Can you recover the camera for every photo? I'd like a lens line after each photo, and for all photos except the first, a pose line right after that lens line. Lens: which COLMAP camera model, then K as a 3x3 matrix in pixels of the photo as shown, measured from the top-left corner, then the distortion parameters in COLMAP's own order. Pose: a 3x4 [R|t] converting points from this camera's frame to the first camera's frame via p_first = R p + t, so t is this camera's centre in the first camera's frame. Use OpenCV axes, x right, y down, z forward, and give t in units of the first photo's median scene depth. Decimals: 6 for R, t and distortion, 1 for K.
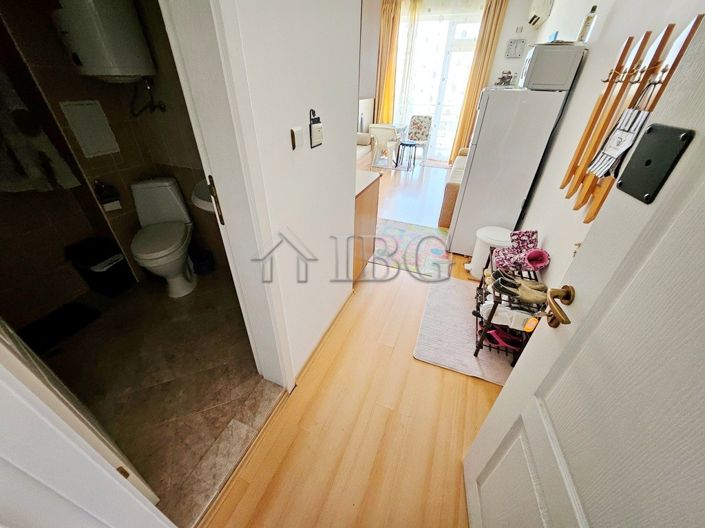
lens RADIAL K [[276.1, 0, 348.5], [0, 276.1, 260.2], [0, 0, 1]] dist [-0.006718, -0.000298]
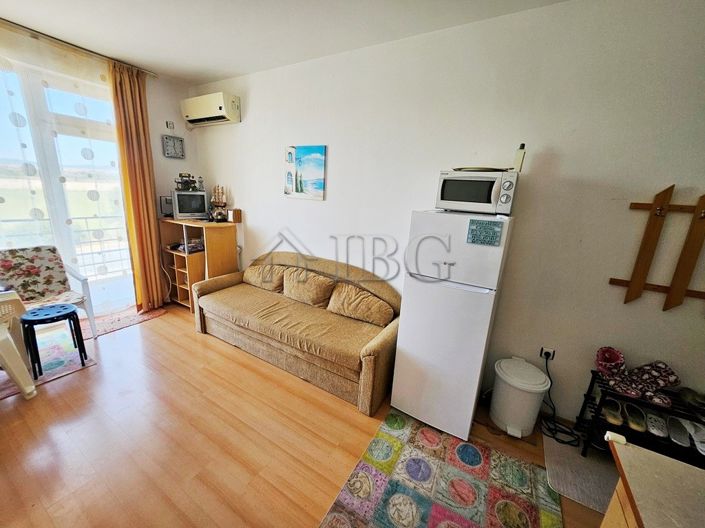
lens RADIAL K [[276.1, 0, 349.5], [0, 276.1, 260.5], [0, 0, 1]] dist [-0.006718, -0.000298]
pose [[0.138140, -0.243334, 0.960055, -0.259279], [0.501212, 0.853235, 0.144141, -0.864857], [-0.854227, 0.461280, 0.239828, 1.271819]]
